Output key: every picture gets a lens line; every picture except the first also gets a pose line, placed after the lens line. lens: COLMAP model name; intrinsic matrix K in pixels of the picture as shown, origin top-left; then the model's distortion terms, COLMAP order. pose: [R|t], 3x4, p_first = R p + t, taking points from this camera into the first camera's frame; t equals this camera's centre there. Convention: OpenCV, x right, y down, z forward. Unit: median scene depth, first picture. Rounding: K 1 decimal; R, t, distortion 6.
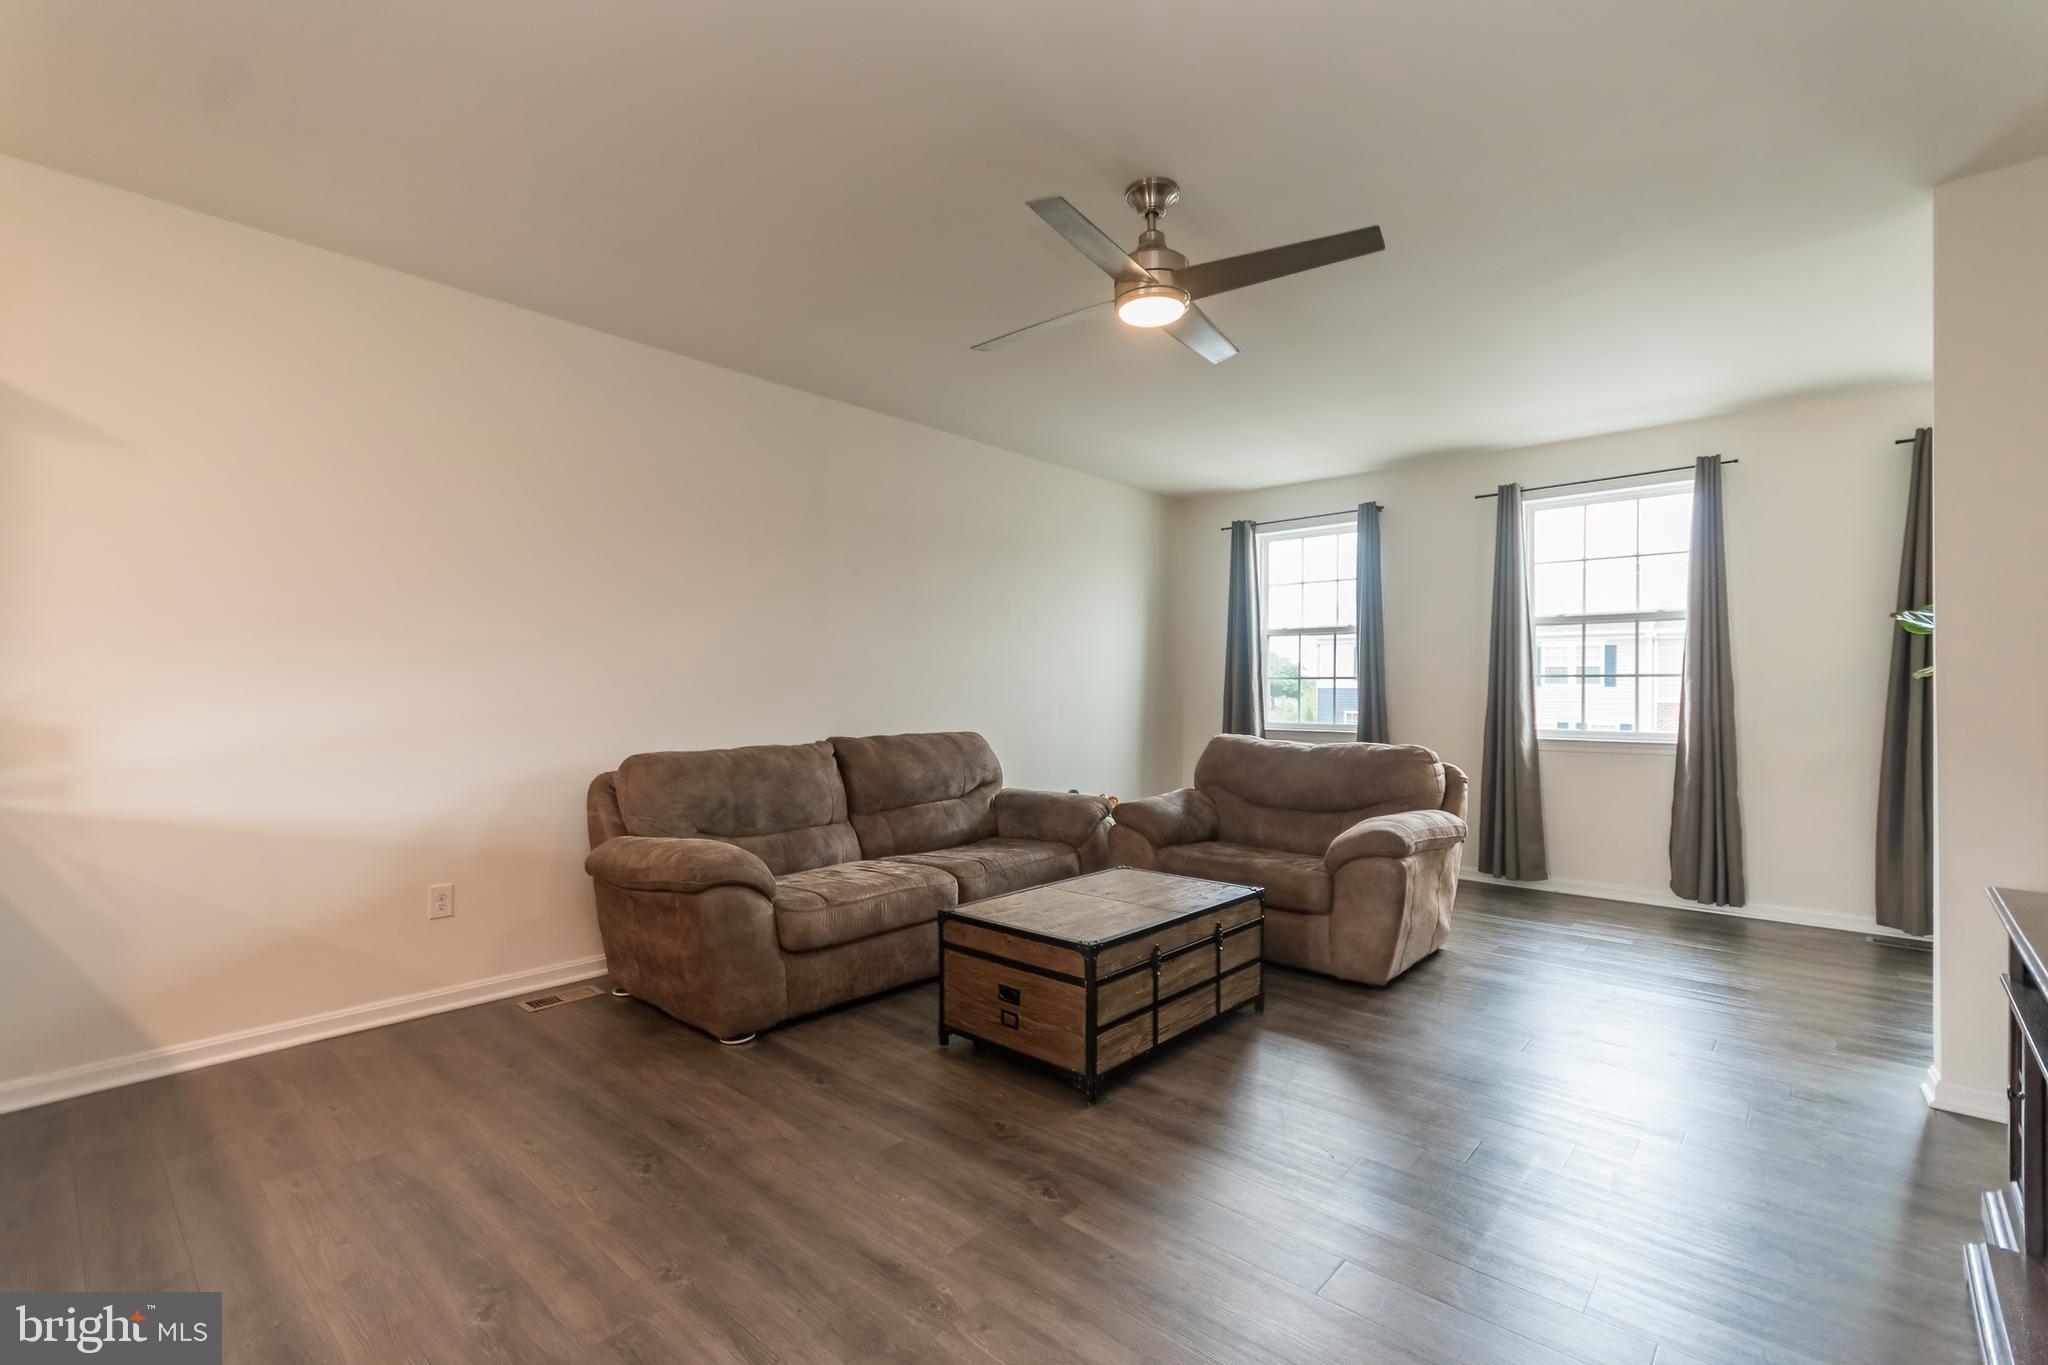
lens RADIAL K [[900.9, 0, 1017.0], [0, 900.9, 682.9], [0, 0, 1]] dist [0.000566, 0.000560]
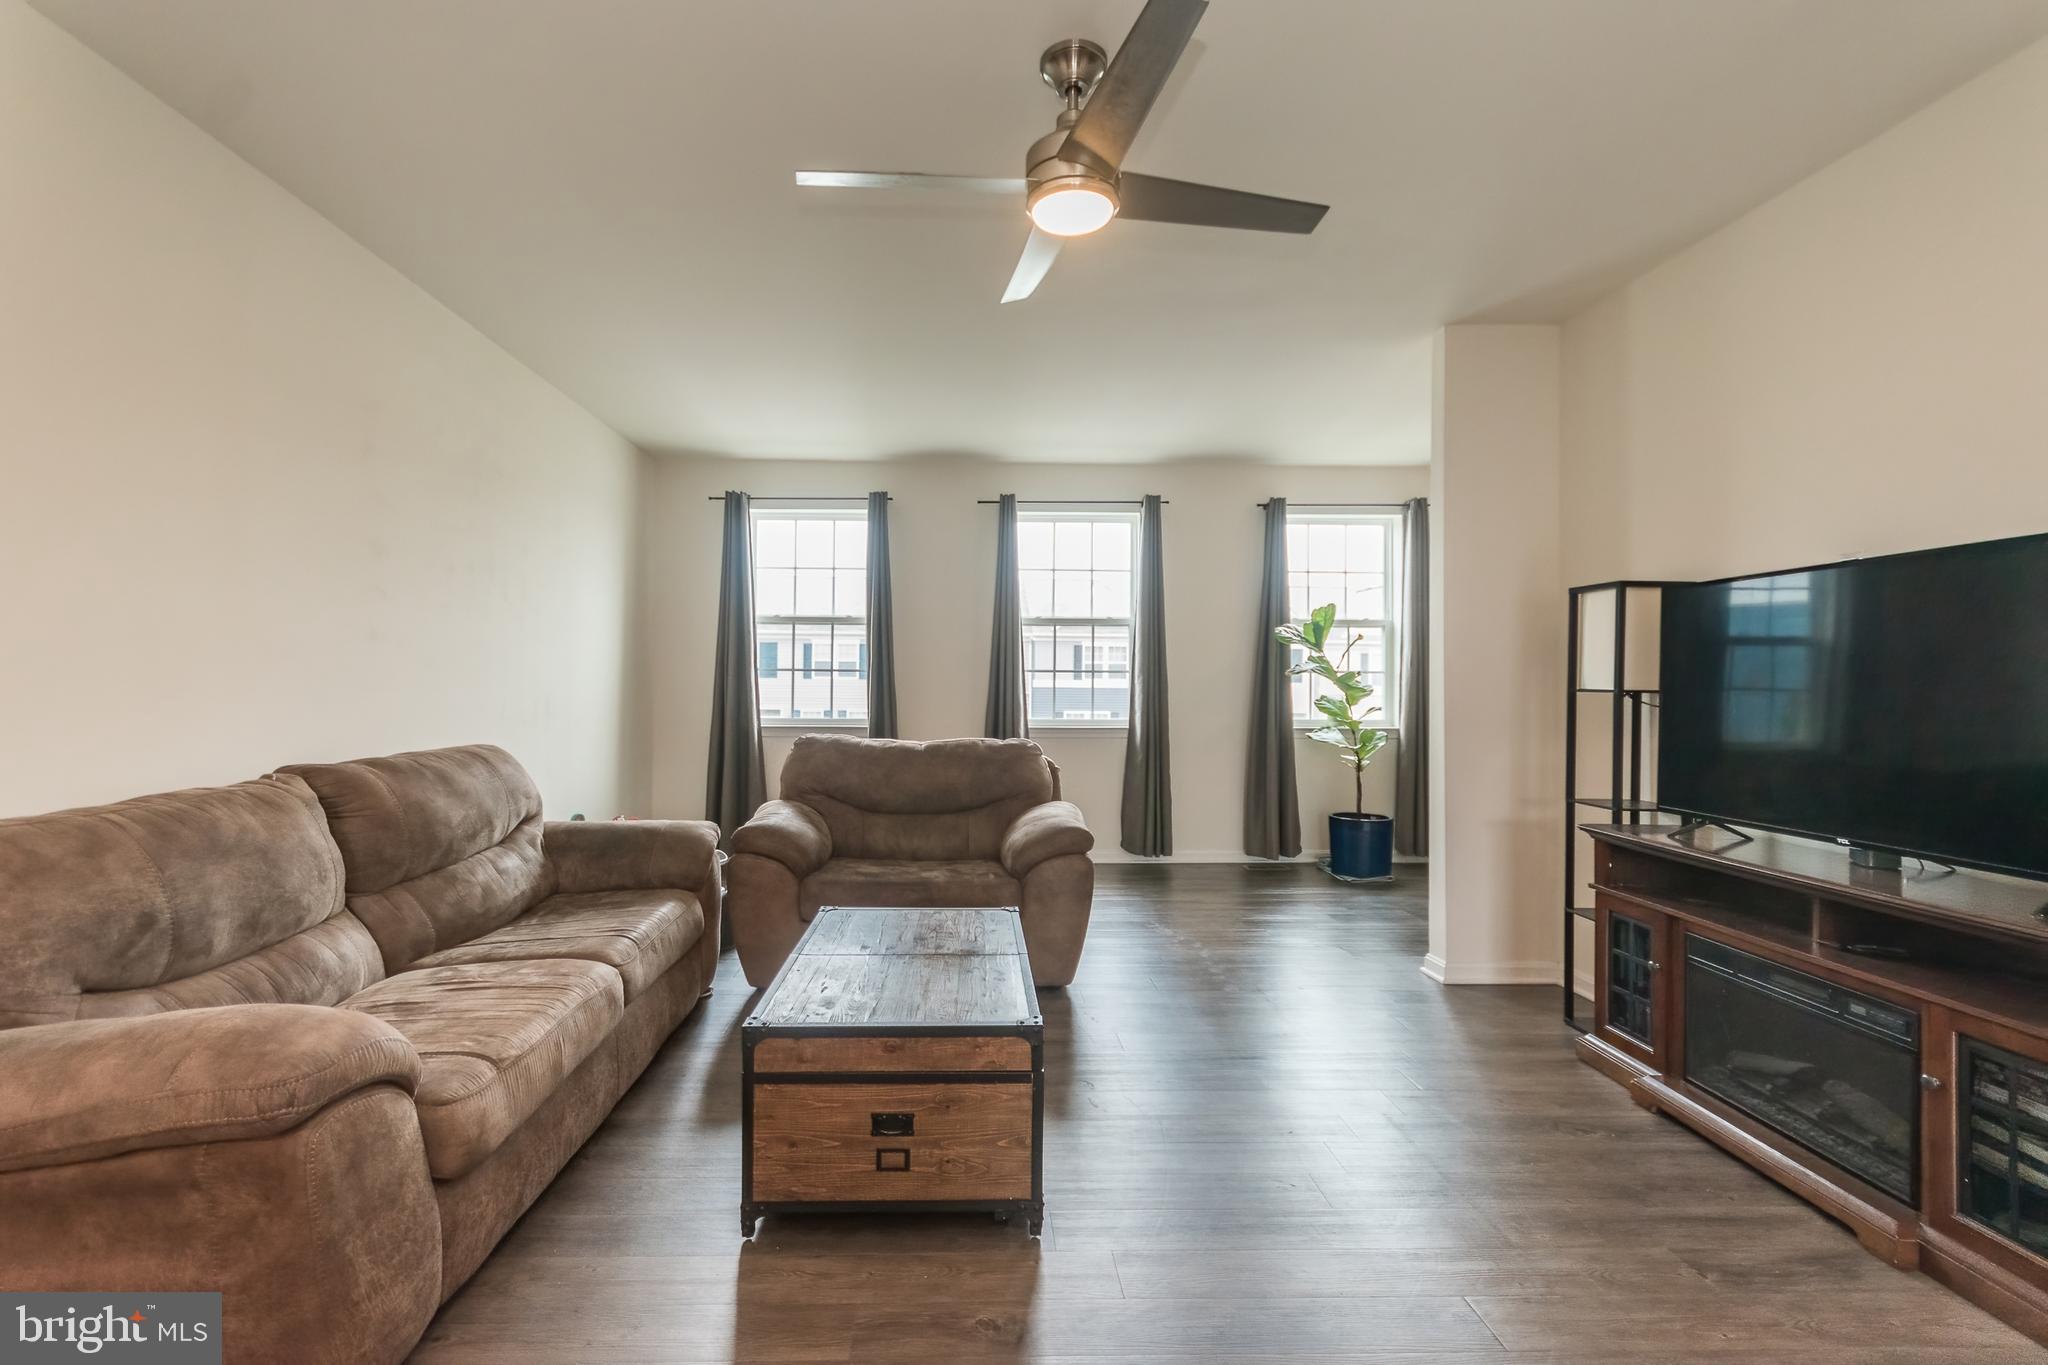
lens RADIAL K [[900.9, 0, 1017.0], [0, 900.9, 682.9], [0, 0, 1]] dist [0.000566, 0.000560]
pose [[0.724440, 0.002194, 0.689334, -0.274189], [-0.008743, 0.999944, 0.006005, 0.000709], [-0.689282, -0.010377, 0.724419, 0.284788]]
